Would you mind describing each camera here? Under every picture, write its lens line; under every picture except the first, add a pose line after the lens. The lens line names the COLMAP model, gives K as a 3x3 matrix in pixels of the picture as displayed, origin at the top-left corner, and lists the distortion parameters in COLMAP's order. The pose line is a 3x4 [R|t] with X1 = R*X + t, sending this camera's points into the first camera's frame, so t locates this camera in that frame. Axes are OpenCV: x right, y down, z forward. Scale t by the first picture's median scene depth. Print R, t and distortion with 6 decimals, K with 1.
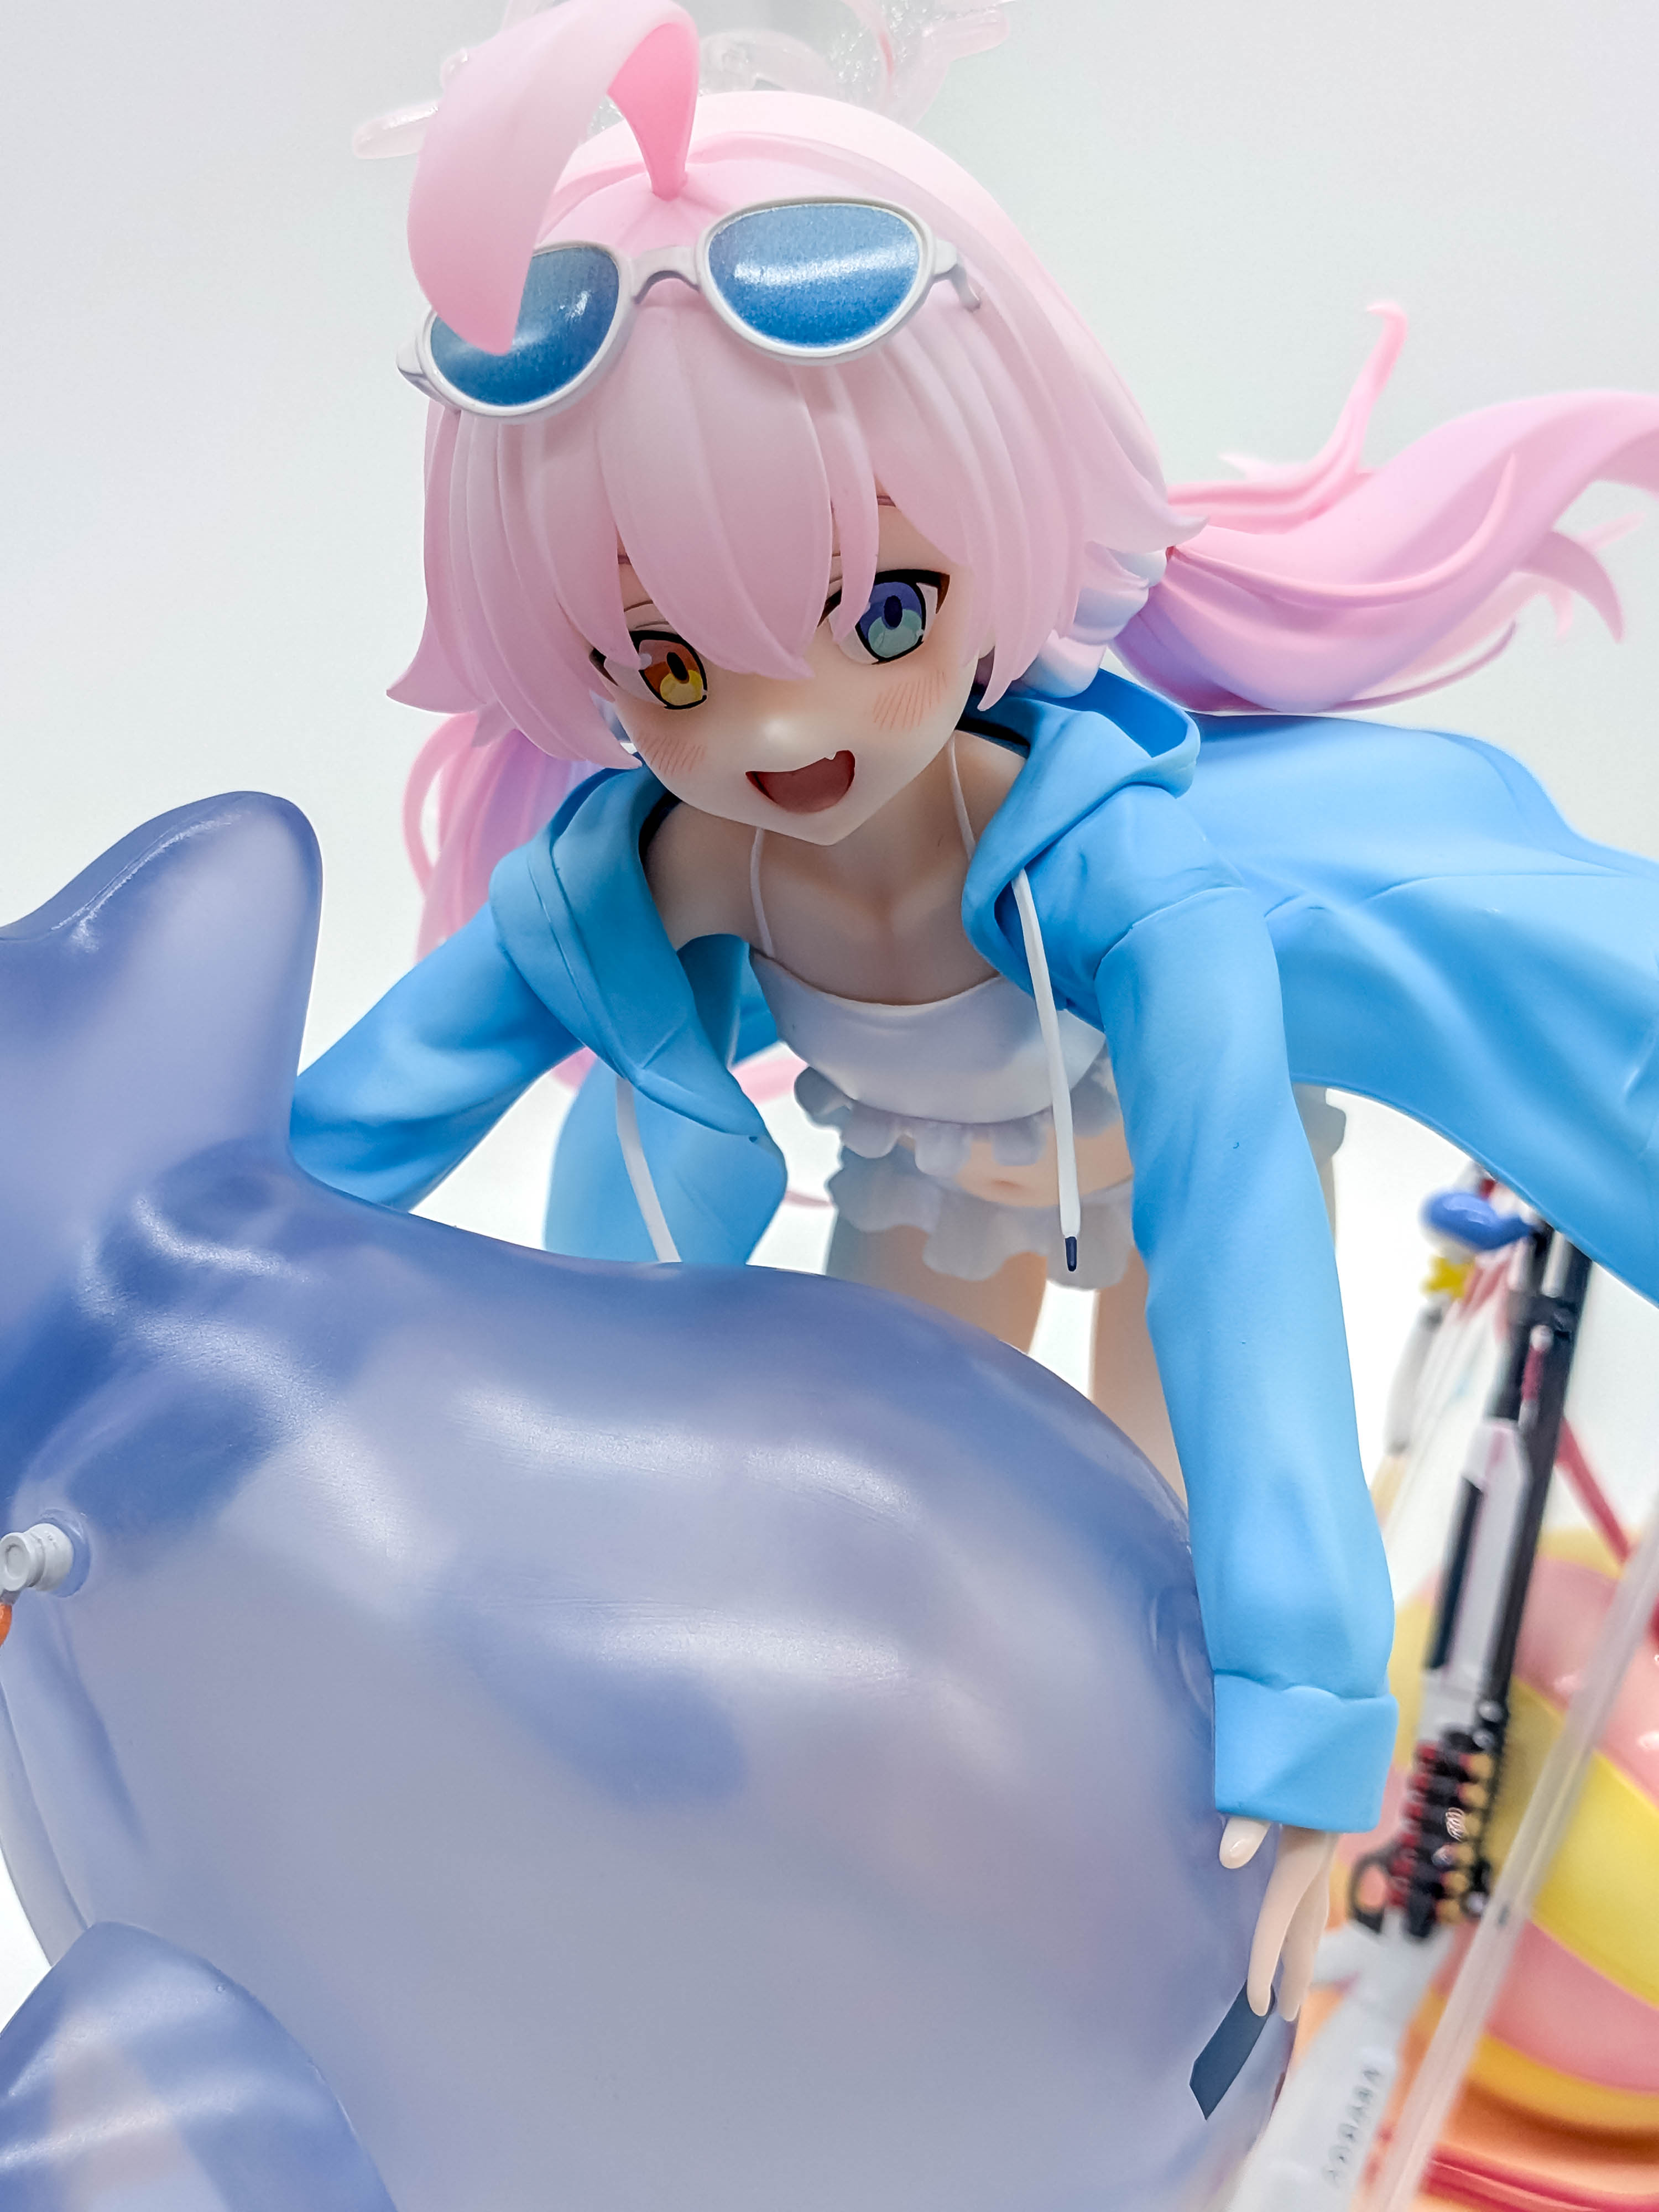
lens RADIAL K [[3287.9, 0, 724.8], [0, 3287.9, 1100.6], [0, 0, 1]] dist [0.080931, 0.000000]
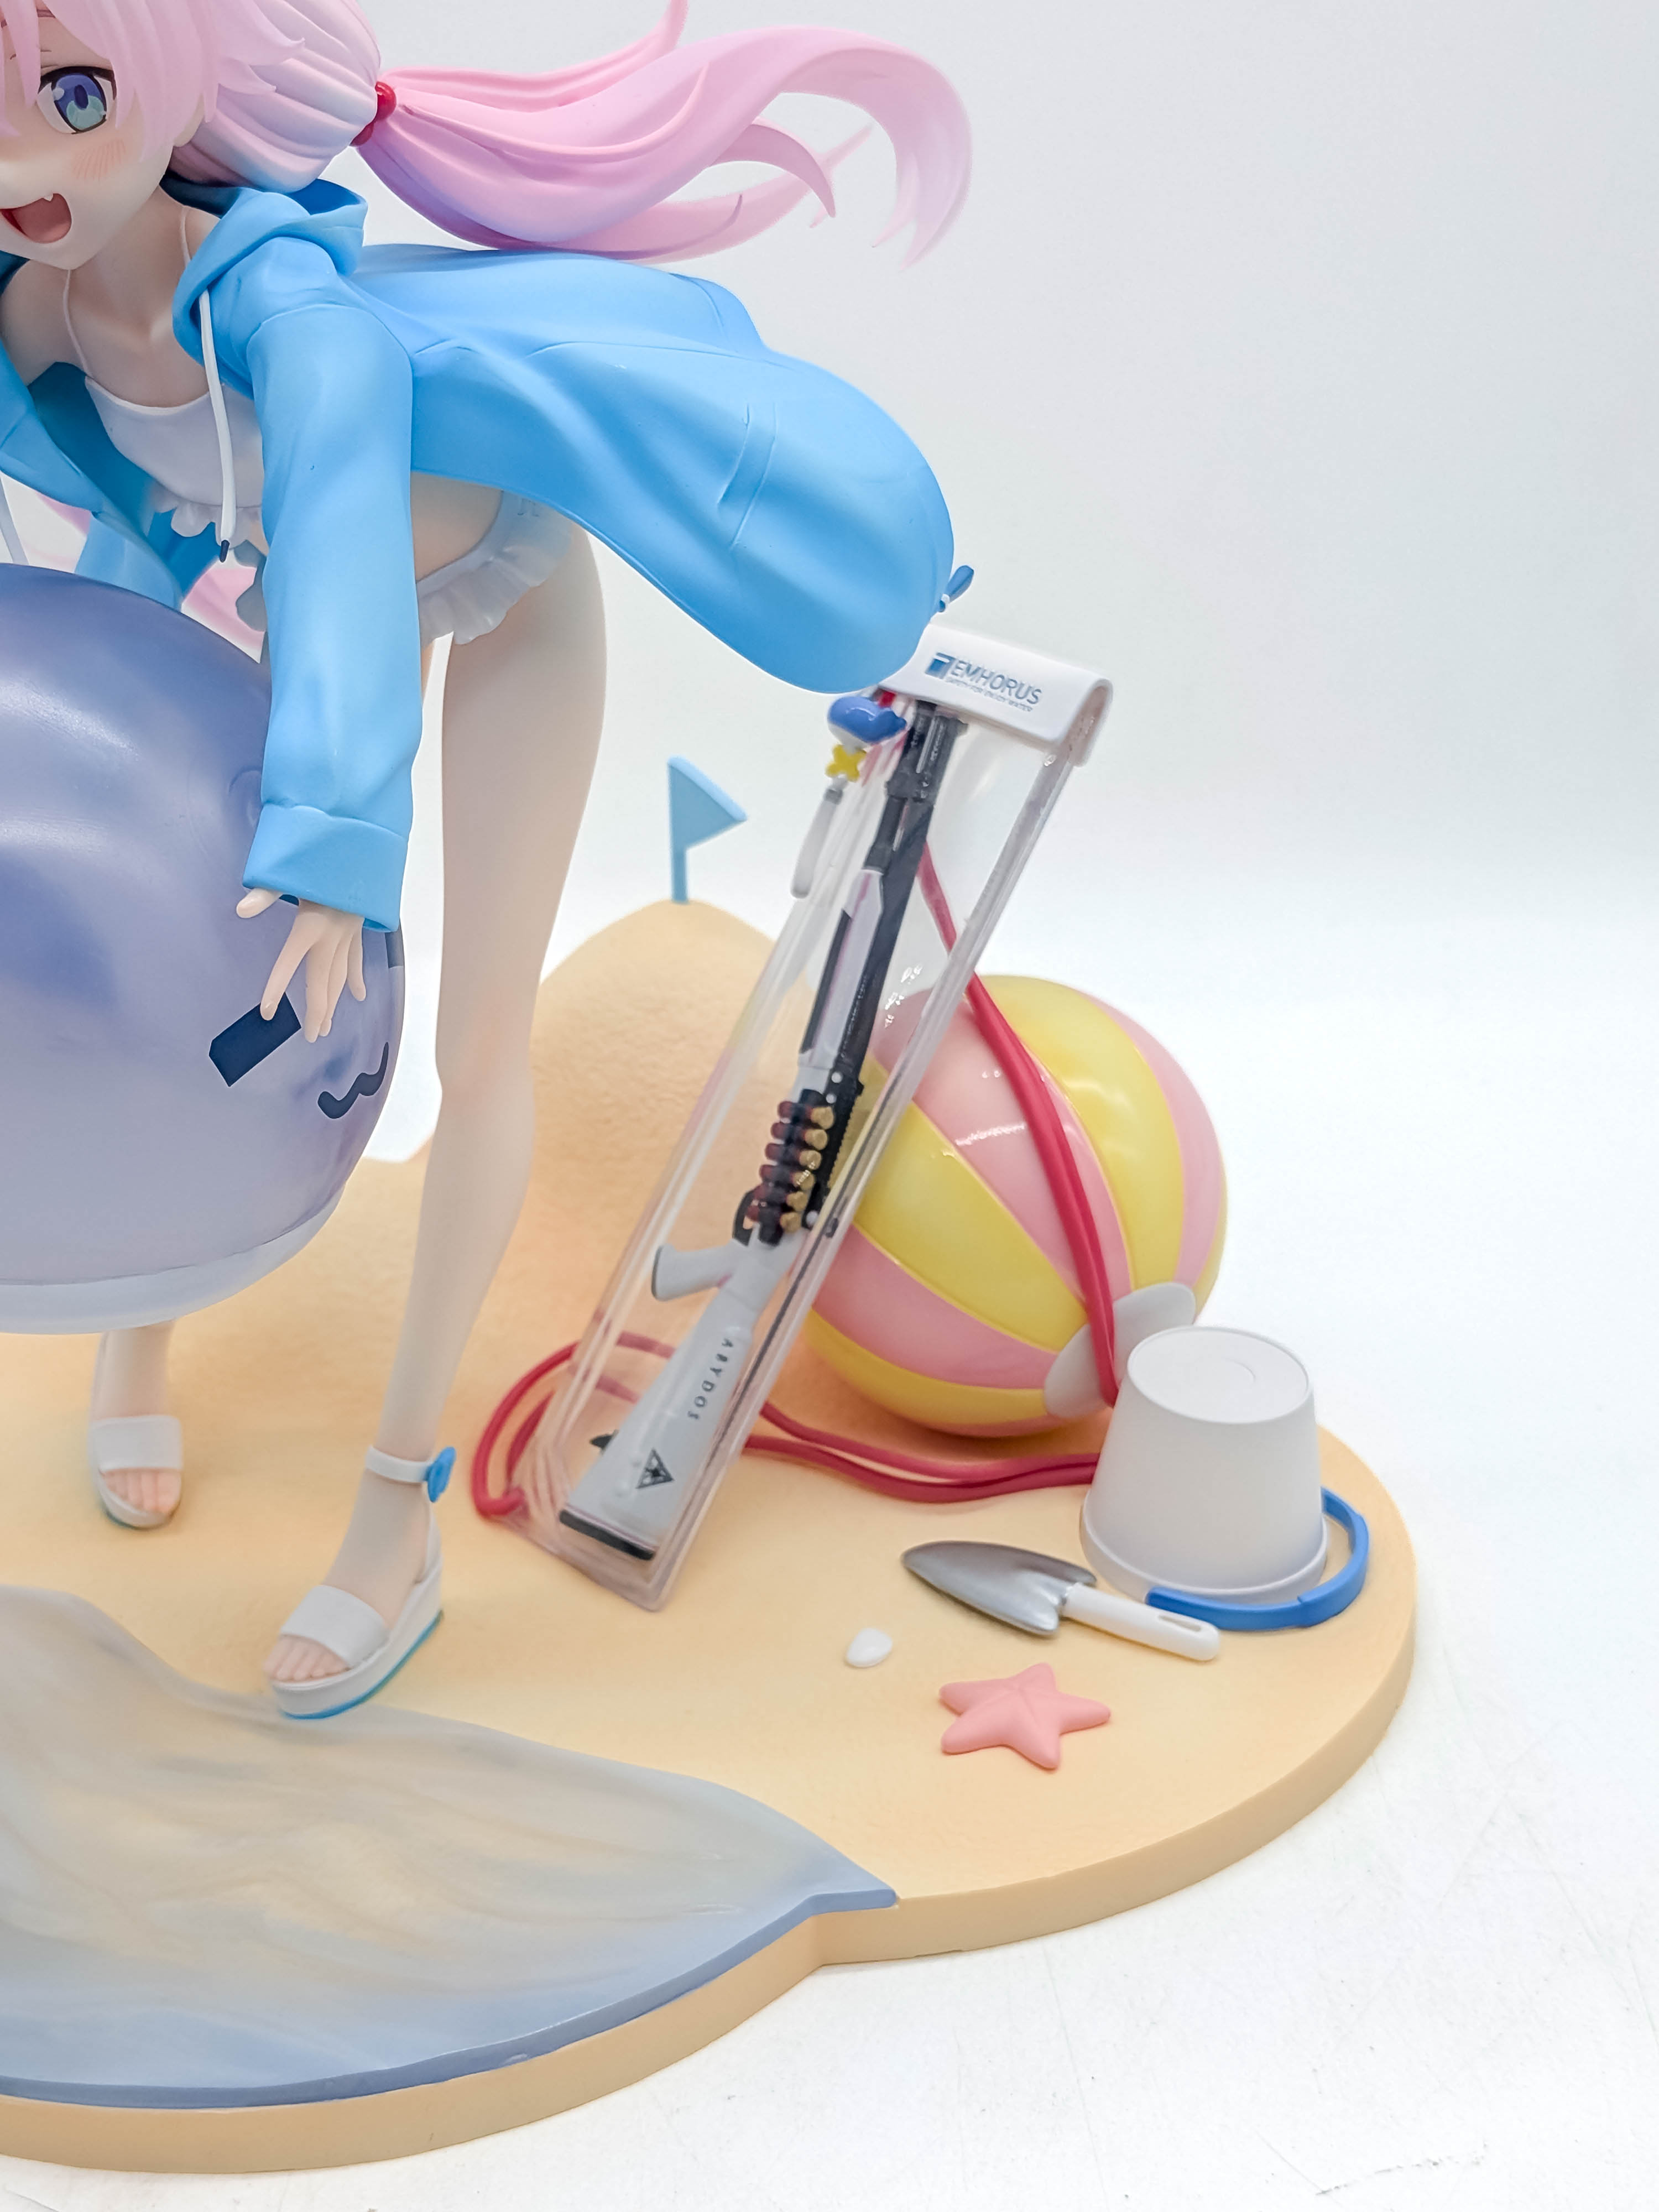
lens RADIAL K [[3287.9, 0, 790.2], [0, 3287.9, 1056.7], [0, 0, 1]] dist [0.080931, 0.000000]
pose [[0.994990, 0.031519, -0.094878, 0.476813], [-0.031593, 0.999501, 0.000723, 0.248978], [0.094854, 0.002278, 0.995489, -0.422981]]
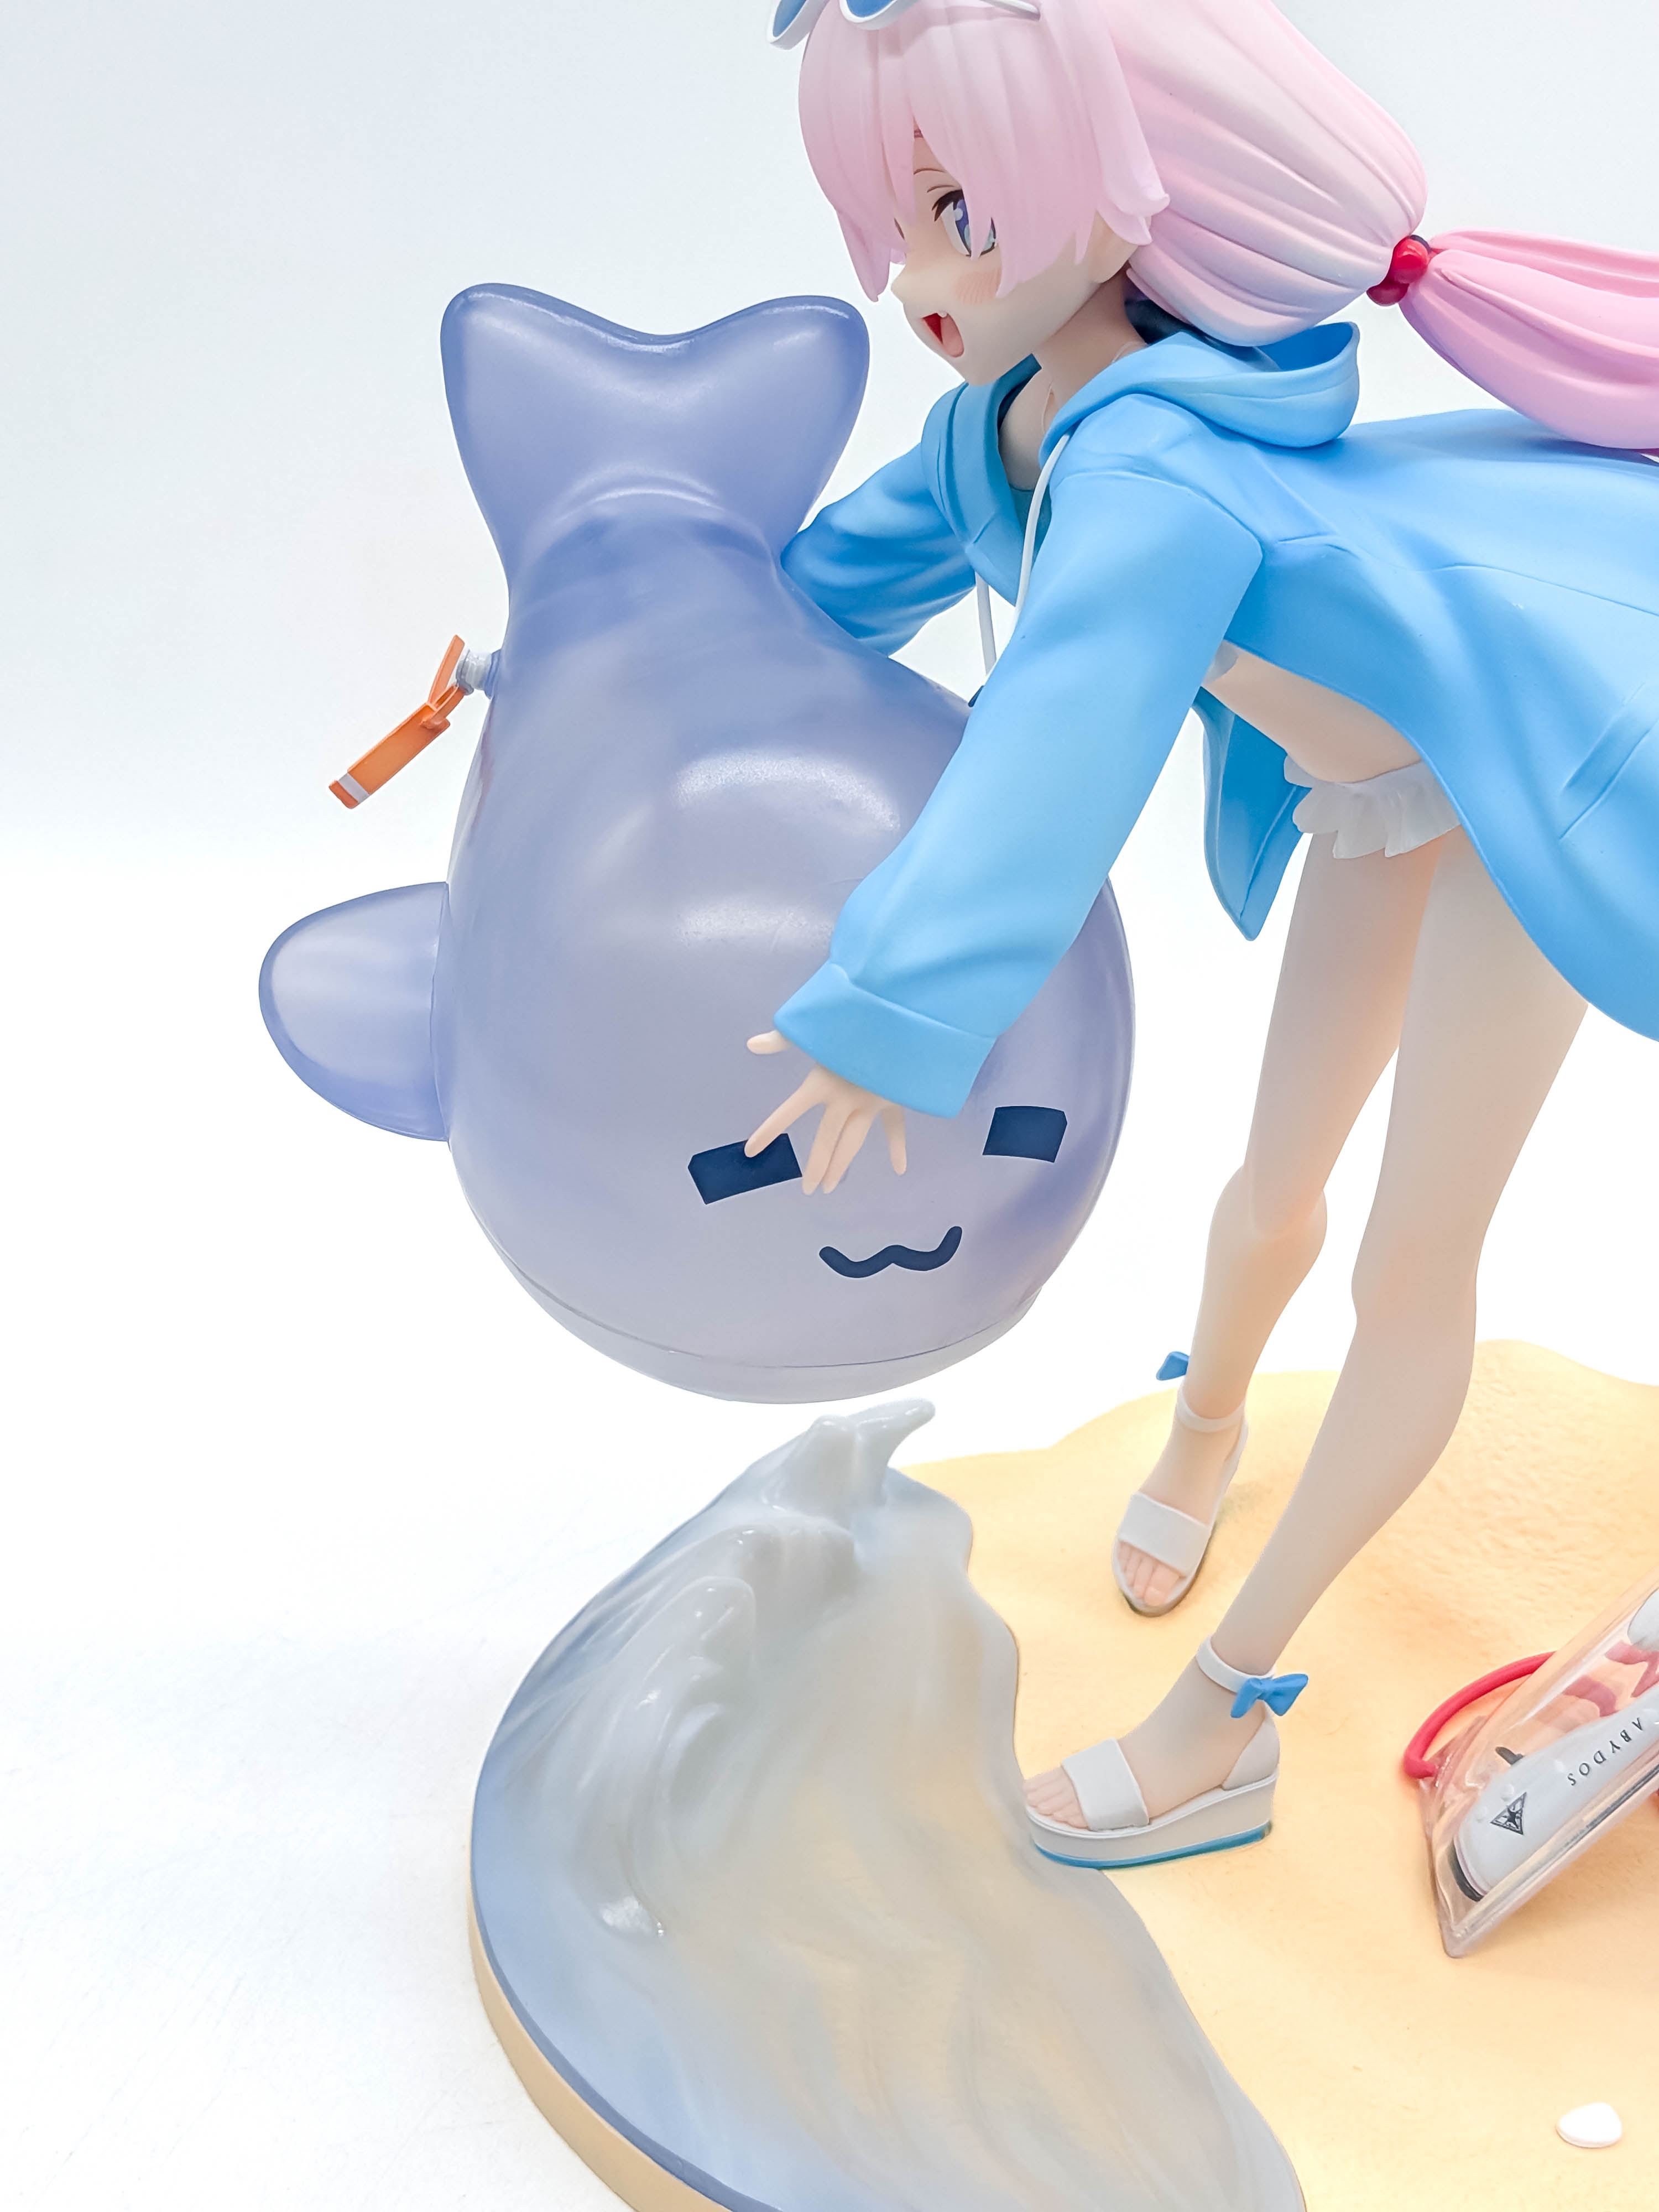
lens RADIAL K [[3287.9, 0, 745.4], [0, 3287.9, 1078.9], [0, 0, 1]] dist [0.080931, 0.000000]
pose [[0.541629, 0.356002, -0.761512, 1.135870], [-0.324514, 0.924222, 0.201255, -0.052374], [0.775454, 0.138115, 0.616114, 0.056516]]
